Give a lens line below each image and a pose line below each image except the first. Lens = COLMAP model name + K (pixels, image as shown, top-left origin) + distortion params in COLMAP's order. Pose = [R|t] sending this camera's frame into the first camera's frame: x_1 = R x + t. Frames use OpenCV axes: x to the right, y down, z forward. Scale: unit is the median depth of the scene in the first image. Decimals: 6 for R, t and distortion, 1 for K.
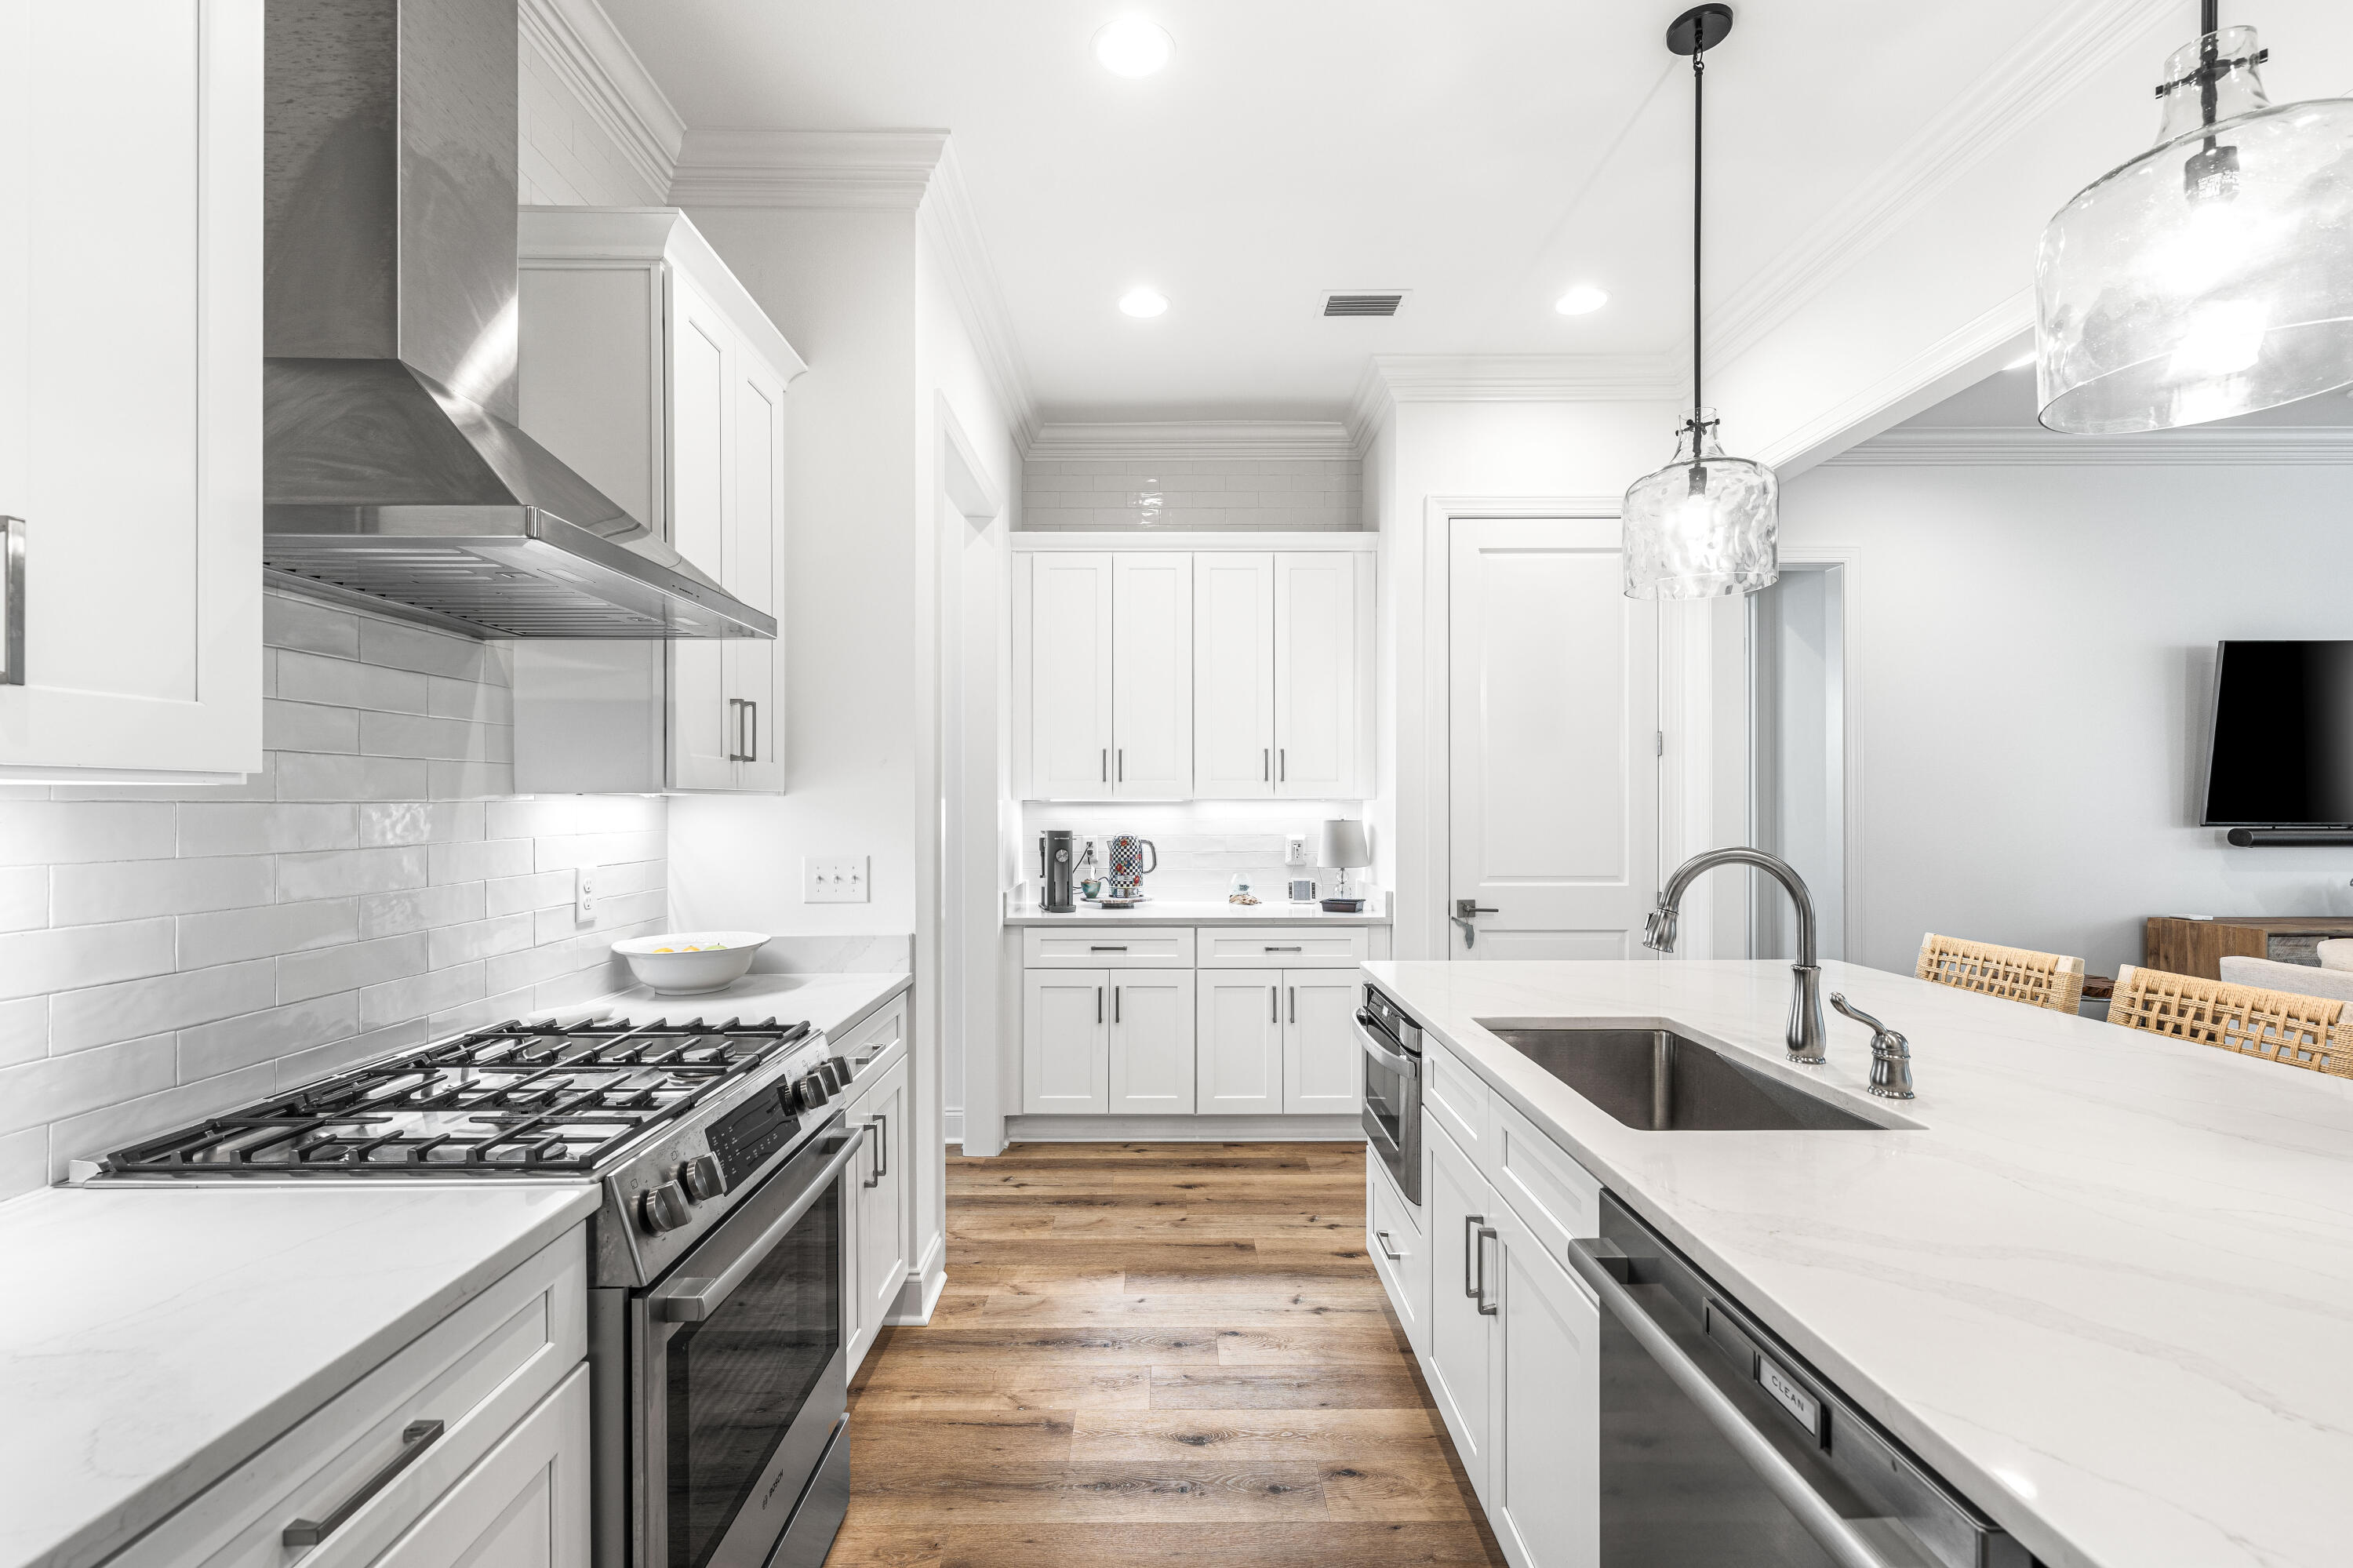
lens RADIAL K [[1014.0, 0, 1177.0], [0, 1014.0, 804.6], [0, 0, 1]] dist [0.003450, -0.000669]
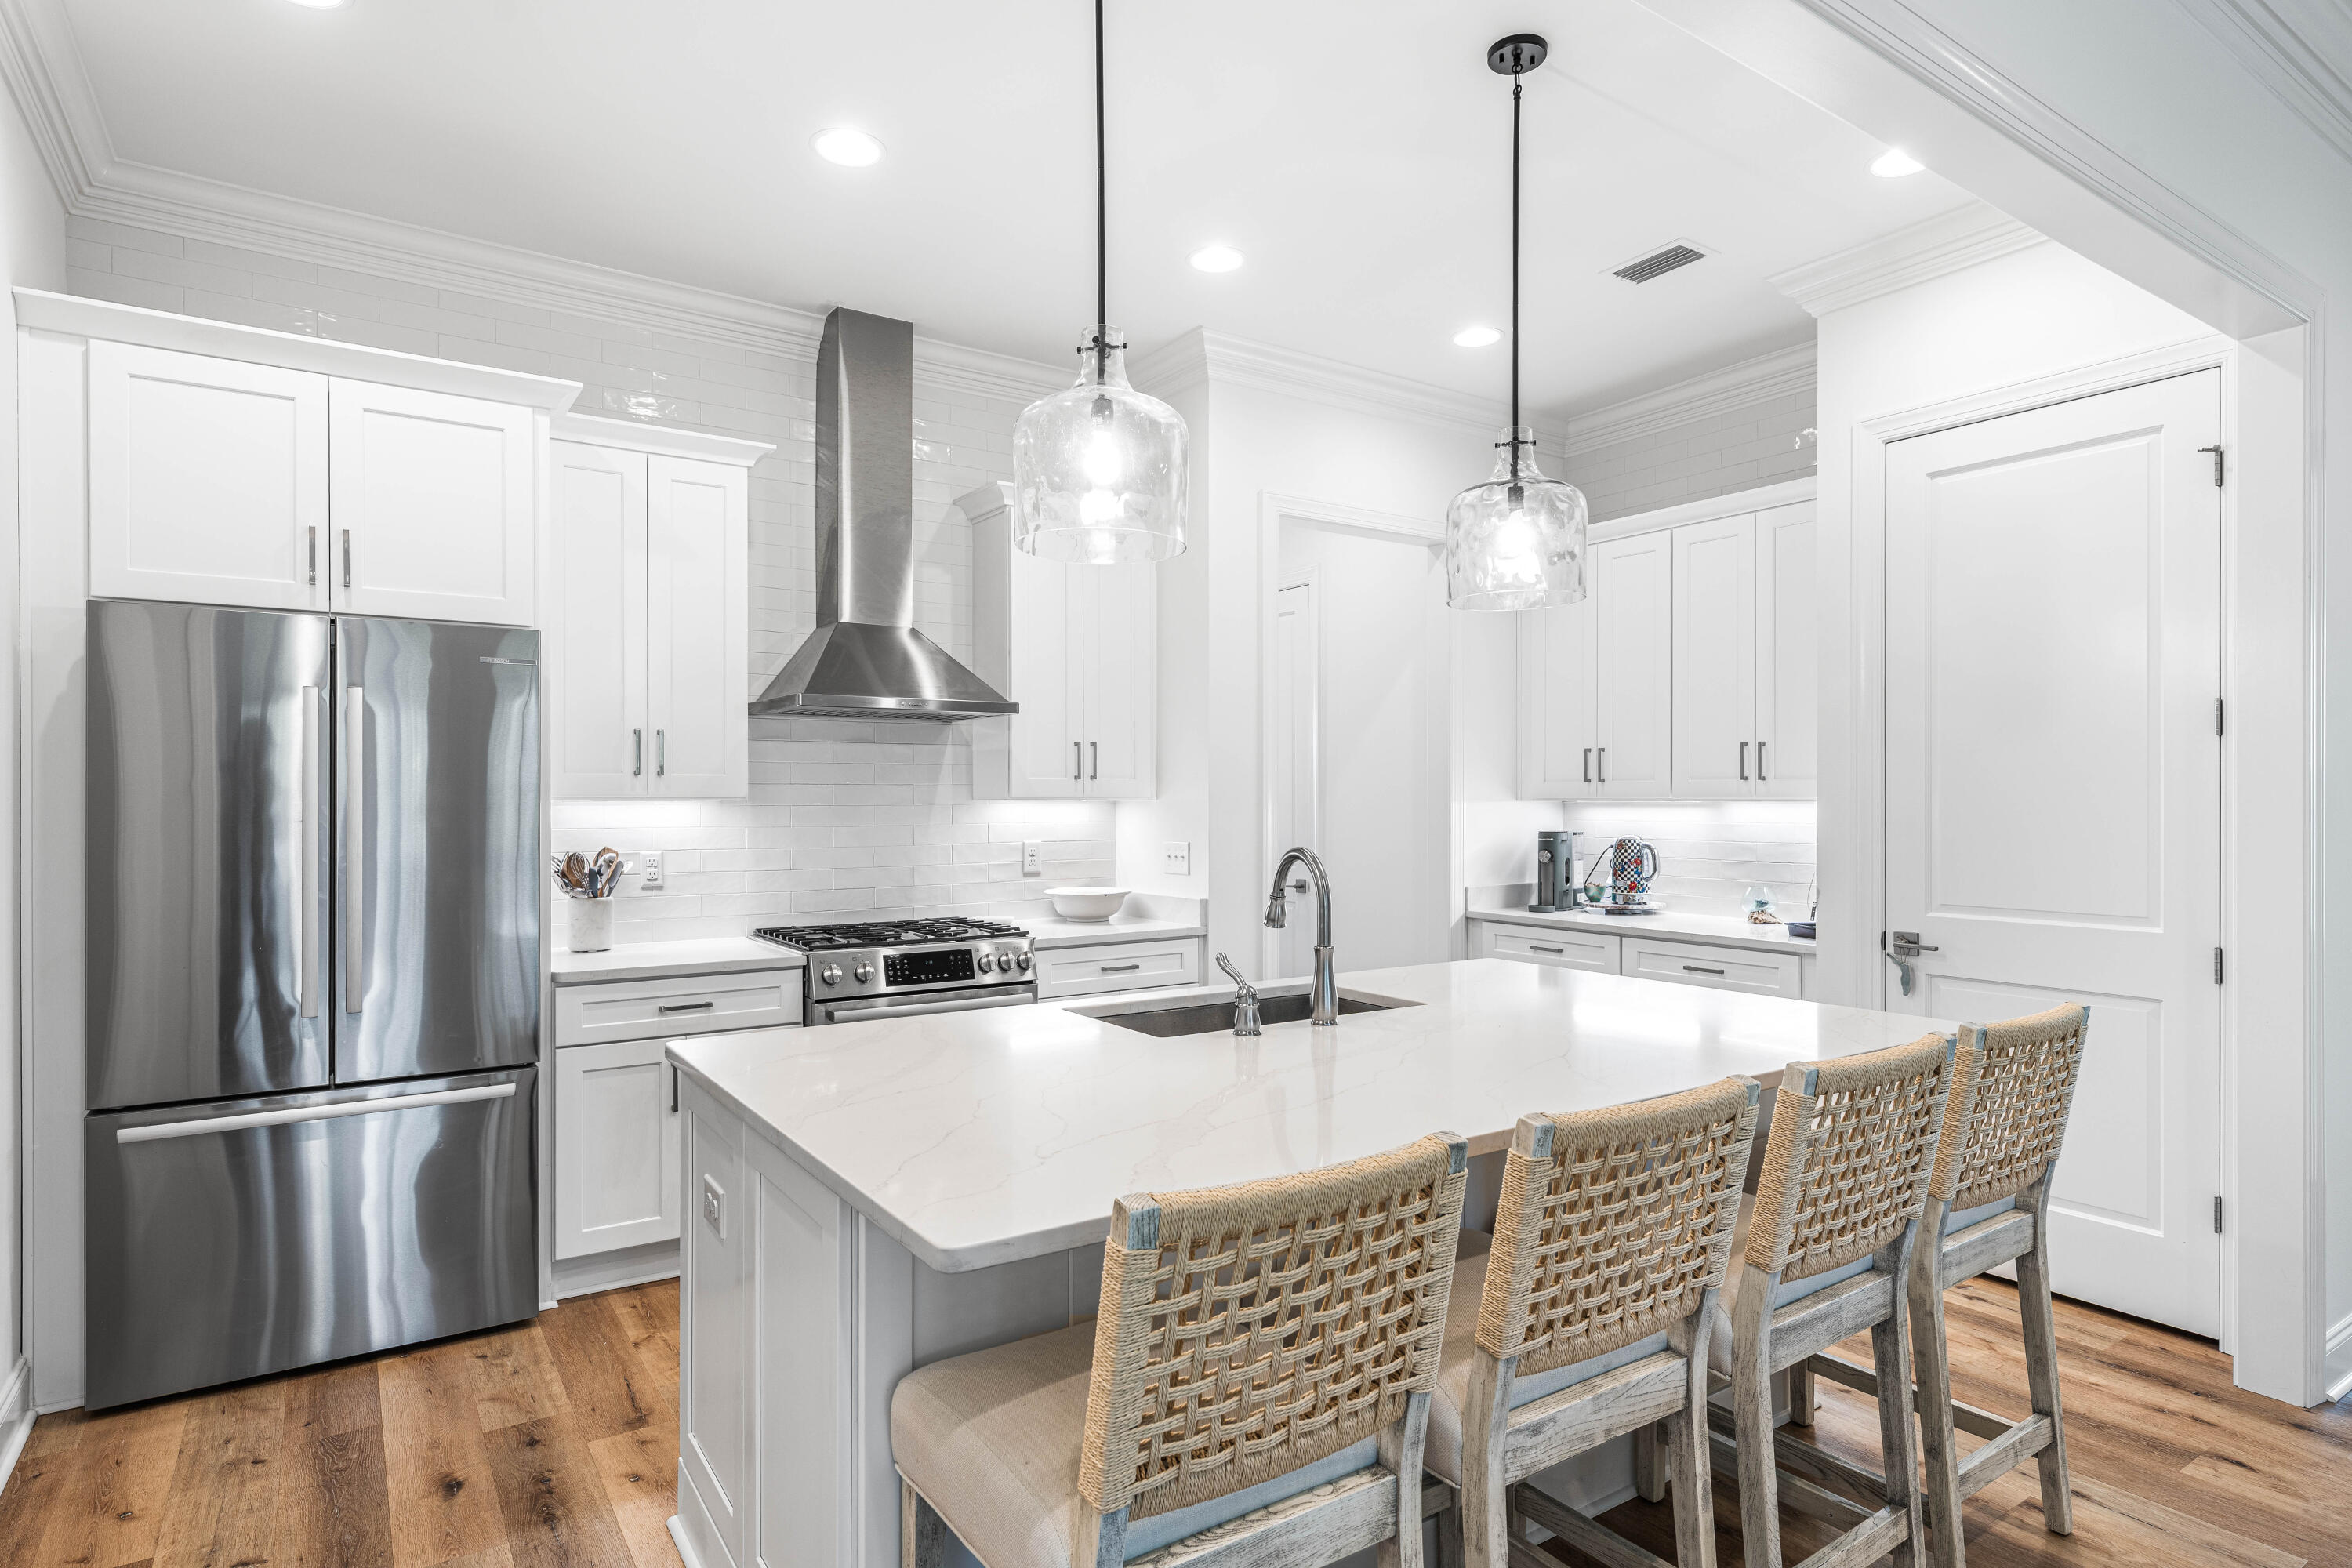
lens RADIAL K [[1259.7, 0, 1176.6], [0, 1259.7, 793.2], [0, 0, 1]] dist [-0.003846, -0.000306]
pose [[0.546858, -0.002929, -0.837220, 1.202139], [-0.000405, 0.999993, -0.003763, -0.012262], [0.837225, 0.002397, 0.546853, 0.019651]]
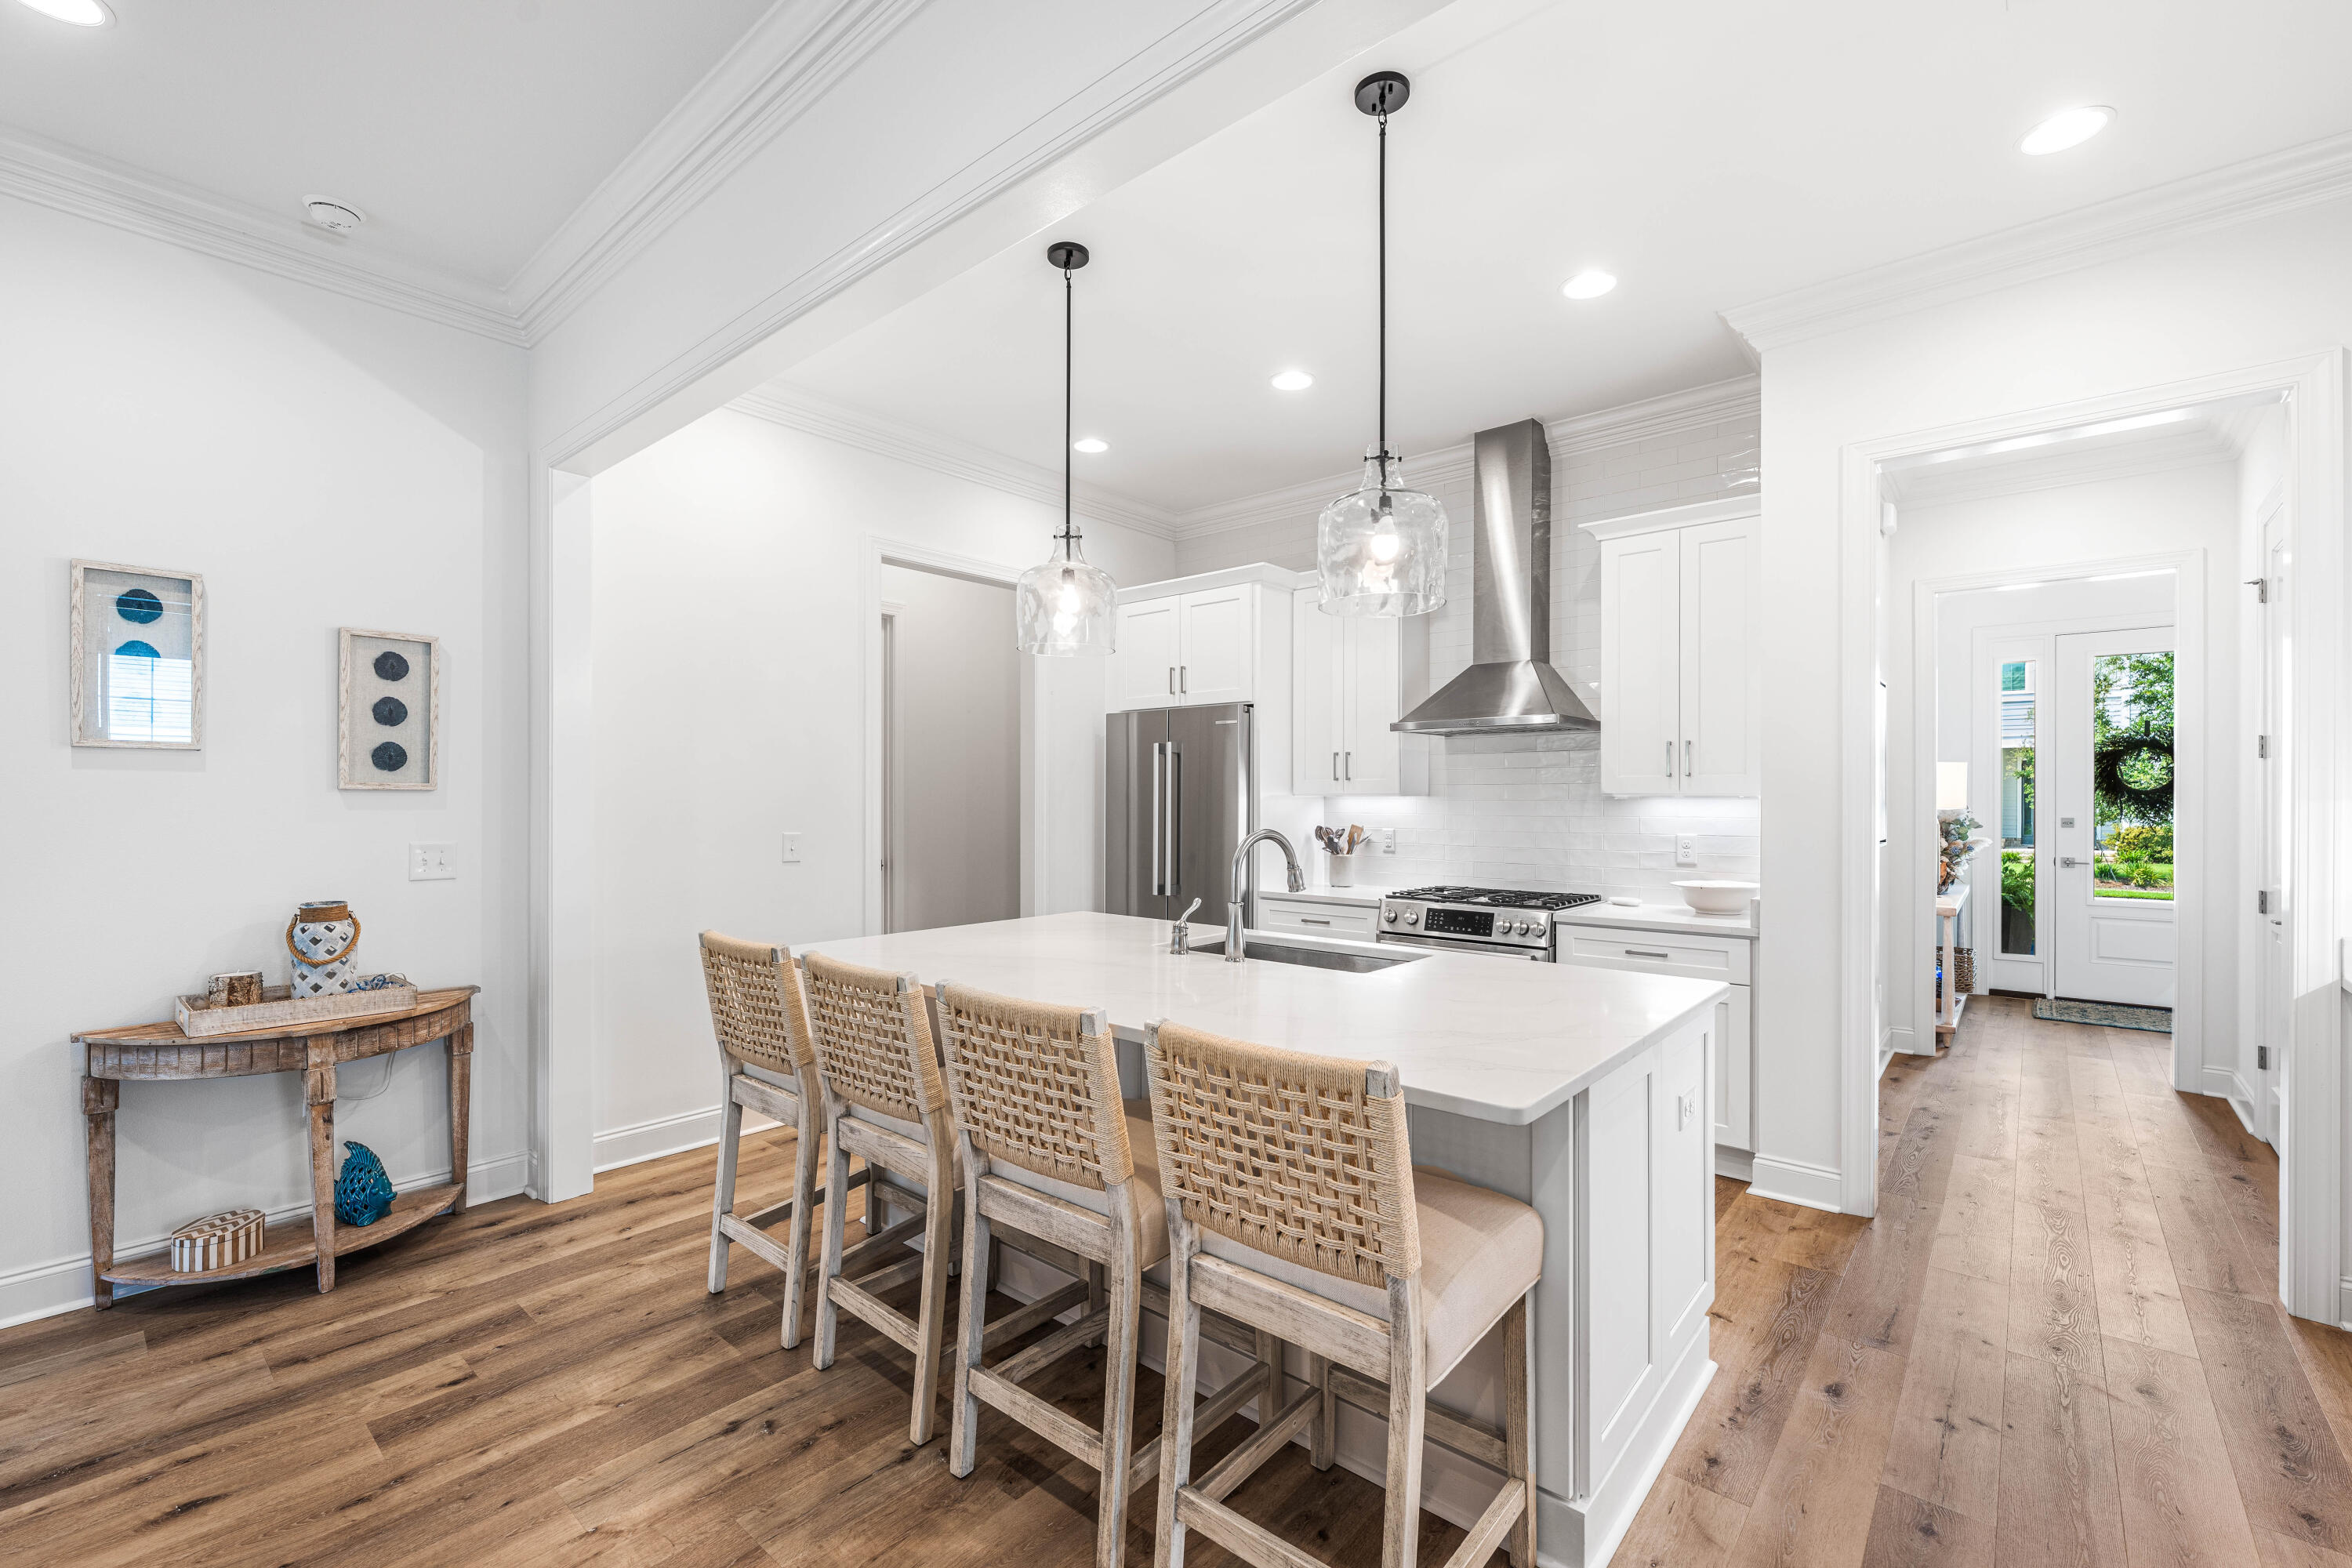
lens RADIAL K [[1001.3, 0, 1189.3], [0, 1001.3, 792.5], [0, 0, 1]] dist [0.001652, -0.000193]
pose [[-0.657420, -0.000449, -0.753524, 1.264708], [-0.000518, 1.000000, -0.000144, -0.015115], [0.753524, 0.000295, -0.657420, 1.344790]]
